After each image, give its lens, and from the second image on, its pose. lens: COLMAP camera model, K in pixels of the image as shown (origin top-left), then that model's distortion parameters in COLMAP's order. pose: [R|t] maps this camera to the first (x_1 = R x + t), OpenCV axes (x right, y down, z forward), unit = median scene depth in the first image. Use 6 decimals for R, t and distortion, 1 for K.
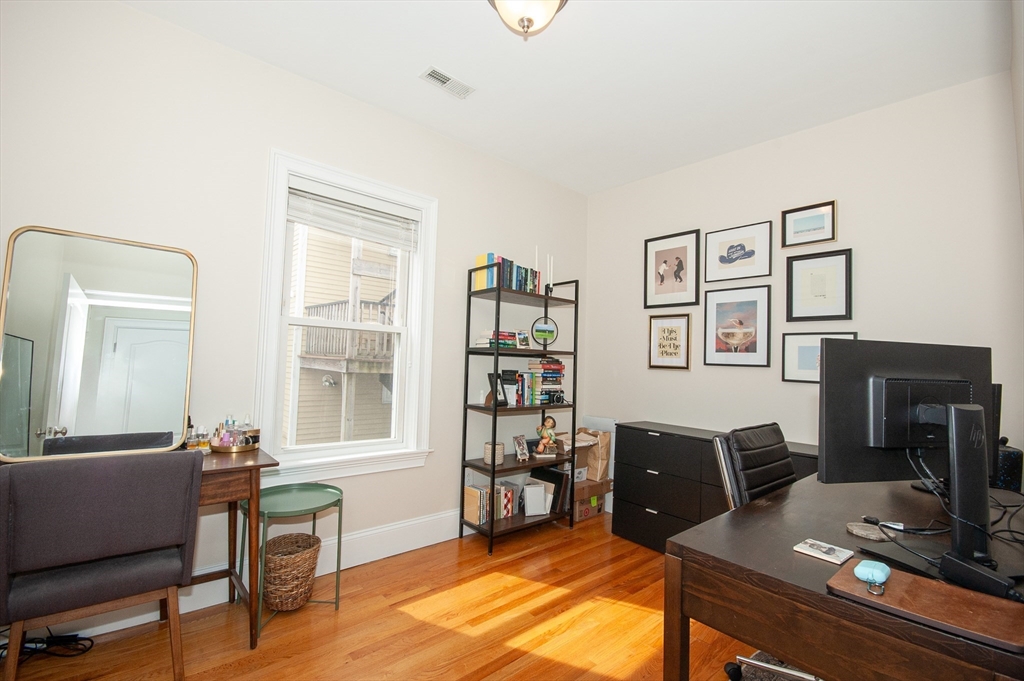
lens RADIAL K [[451.9, 0, 515.9], [0, 451.9, 341.8], [0, 0, 1]] dist [-0.002717, 0.000375]
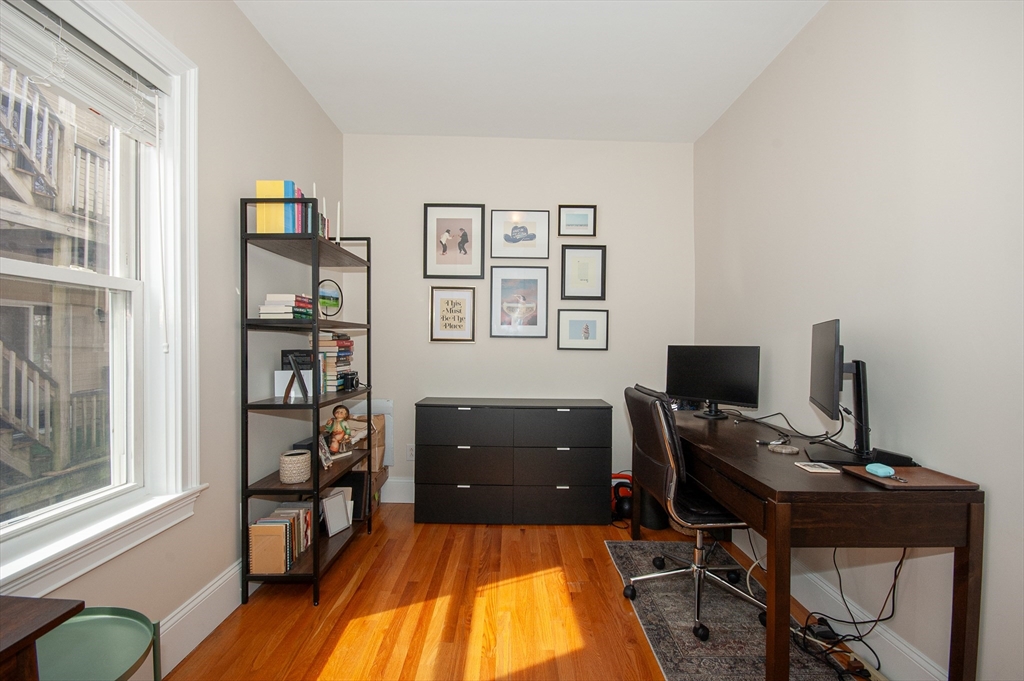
lens RADIAL K [[451.9, 0, 515.9], [0, 451.9, 341.8], [0, 0, 1]] dist [-0.002717, 0.000375]
pose [[0.655590, -0.030464, 0.754502, -0.343434], [-0.020596, 0.998093, 0.058195, -0.000018], [-0.754836, -0.053692, 0.653712, 0.271714]]
